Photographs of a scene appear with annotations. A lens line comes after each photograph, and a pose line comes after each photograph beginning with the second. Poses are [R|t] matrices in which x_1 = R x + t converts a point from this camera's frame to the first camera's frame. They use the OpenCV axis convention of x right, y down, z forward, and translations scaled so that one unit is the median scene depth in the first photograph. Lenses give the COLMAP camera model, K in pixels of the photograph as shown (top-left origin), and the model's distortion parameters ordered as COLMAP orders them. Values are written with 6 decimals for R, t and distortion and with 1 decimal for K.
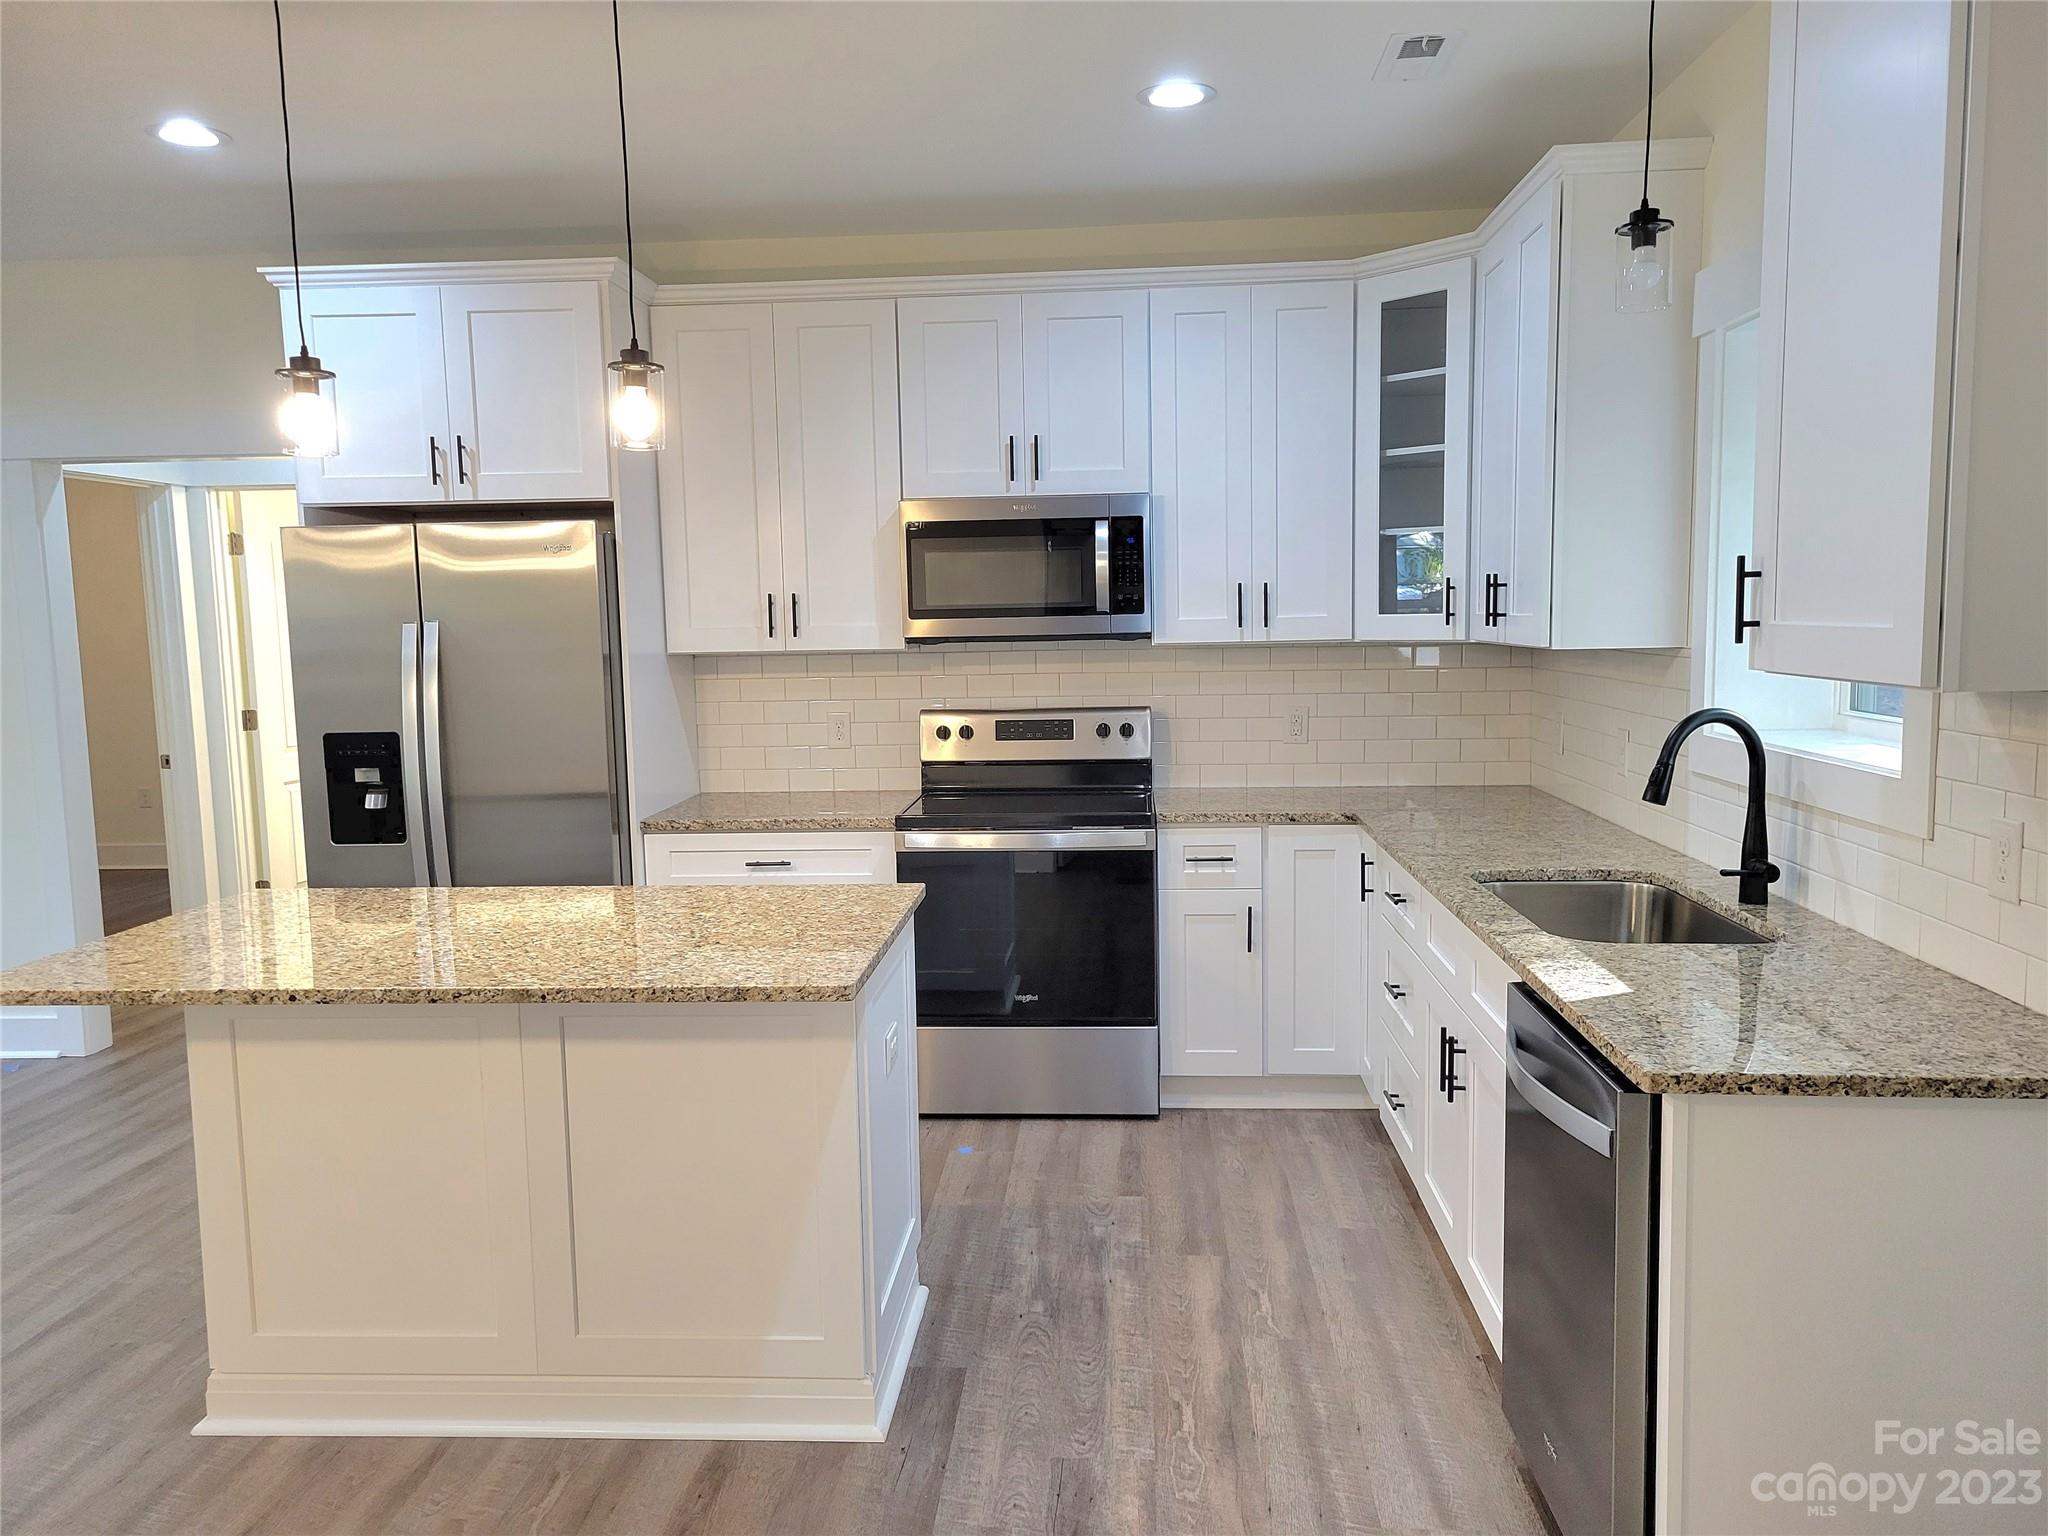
lens RADIAL K [[1538.1, 0, 1014.6], [0, 1538.1, 779.0], [0, 0, 1]] dist [0.059457, -0.035772]
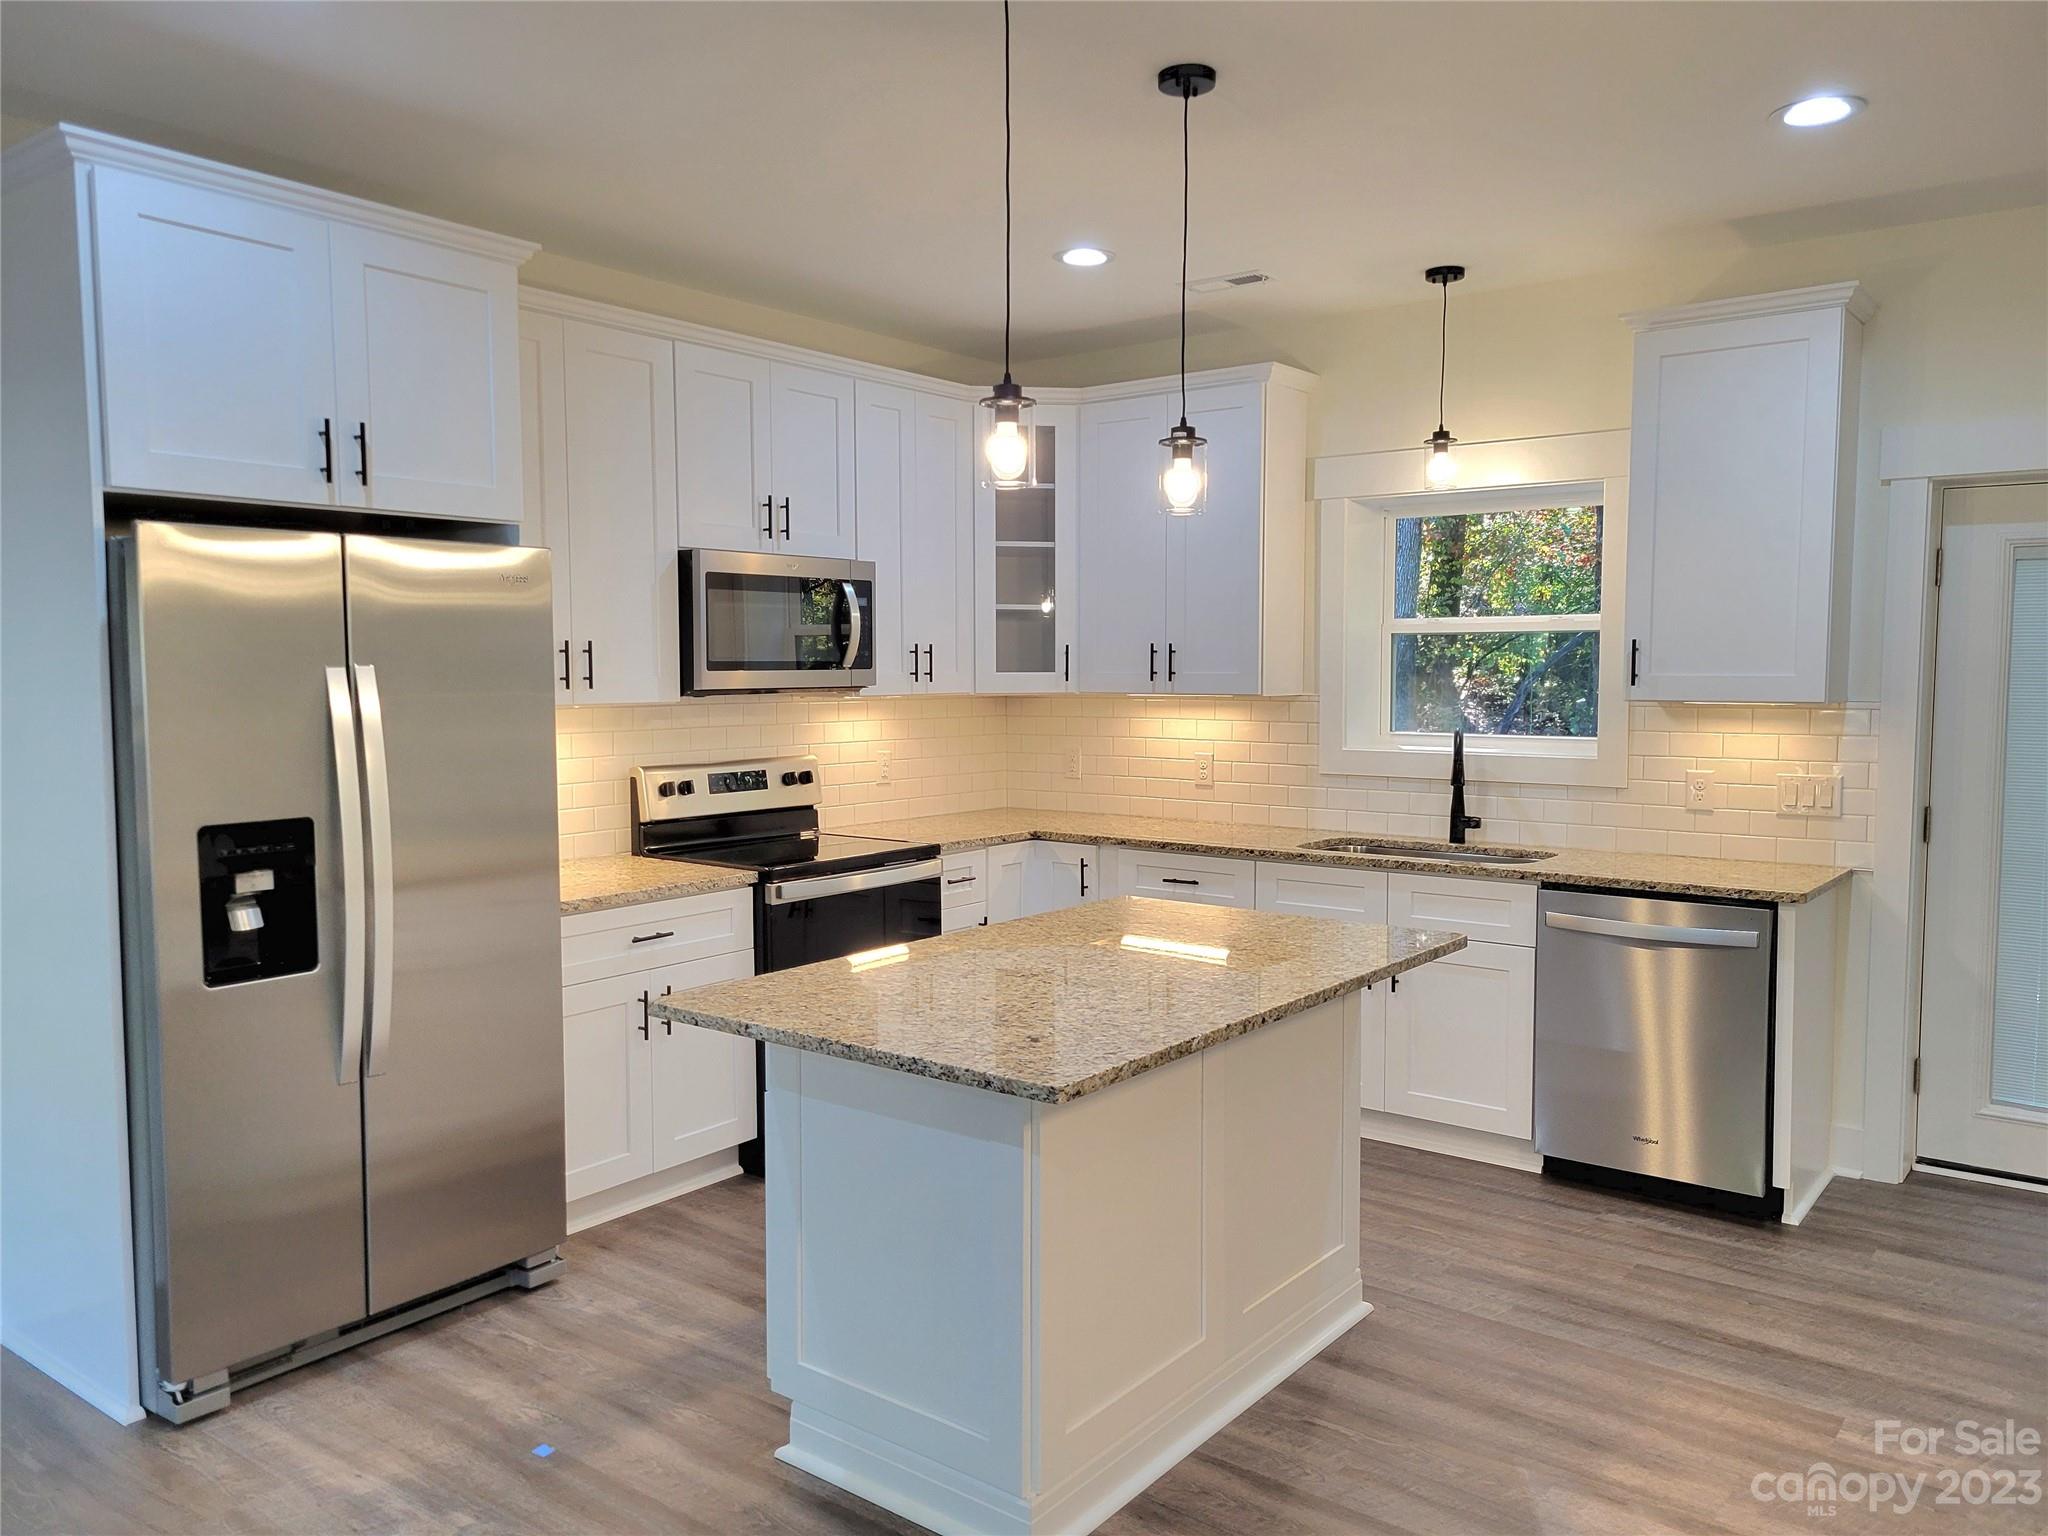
lens RADIAL K [[1538.1, 0, 1017.8], [0, 1538.1, 772.1], [0, 0, 1]] dist [0.059457, -0.035772]
pose [[0.549282, -0.041368, 0.834613, -0.811265], [0.084375, 0.996415, -0.006141, -0.018296], [-0.831367, 0.073793, 0.550803, 0.320596]]
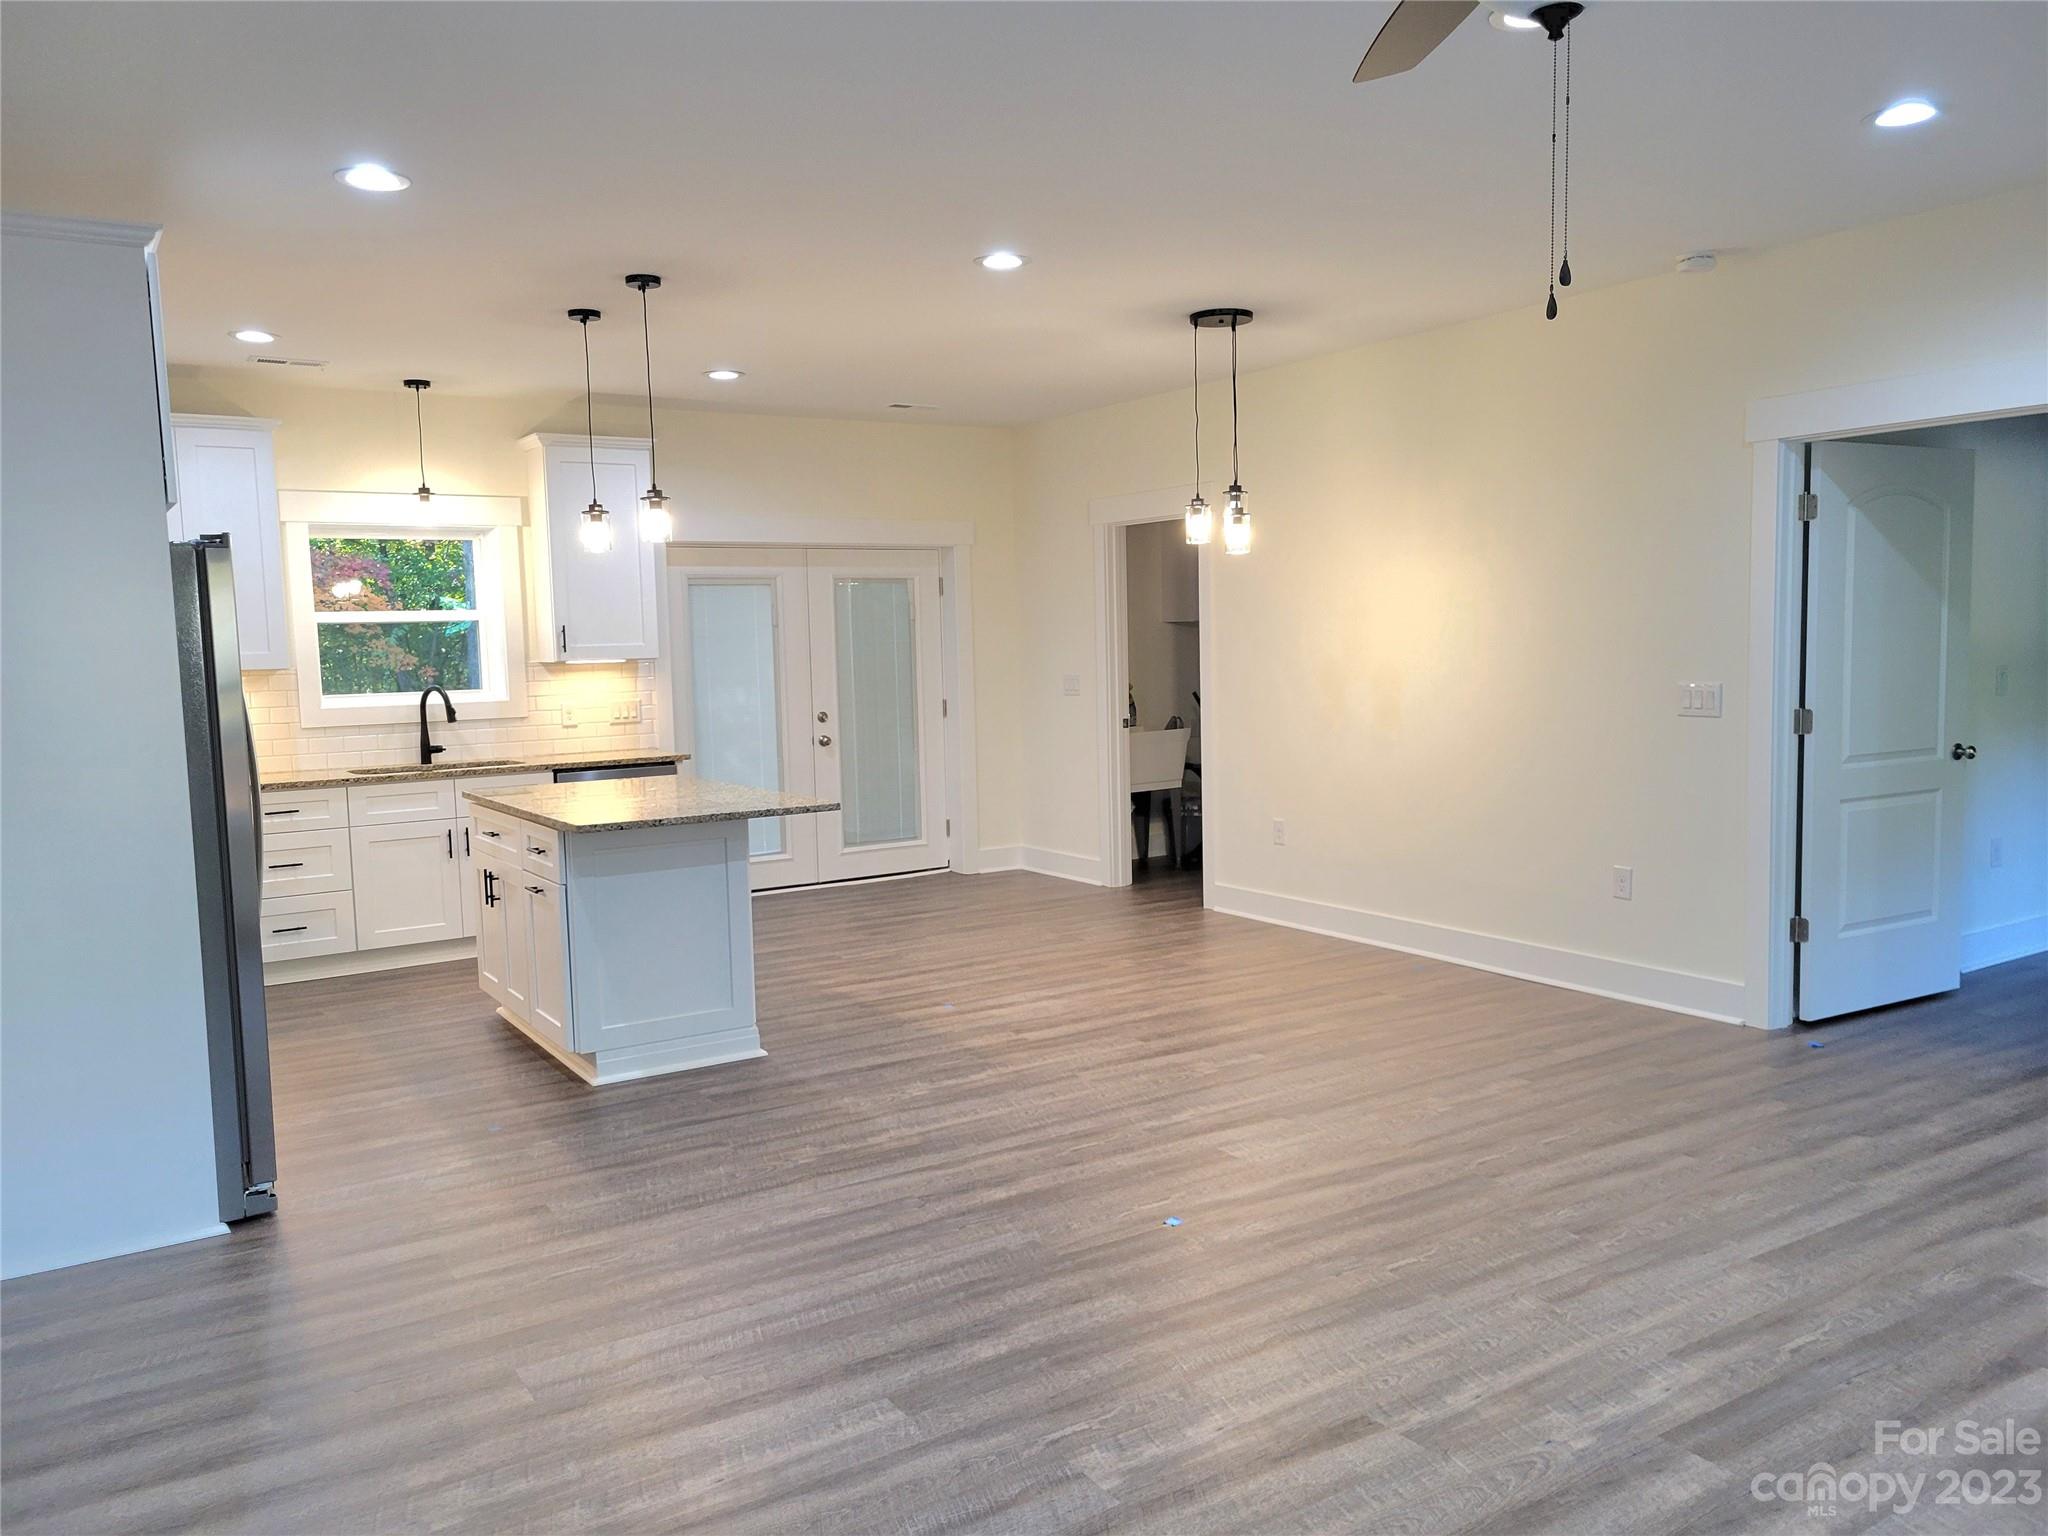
lens RADIAL K [[1538.1, 0, 1022.6], [0, 1538.1, 778.0], [0, 0, 1]] dist [0.059457, -0.035772]
pose [[-0.598797, -0.040071, 0.799898, -1.432199], [0.127786, 0.981173, 0.144811, -0.093645], [-0.790641, 0.188928, -0.582403, 1.163326]]
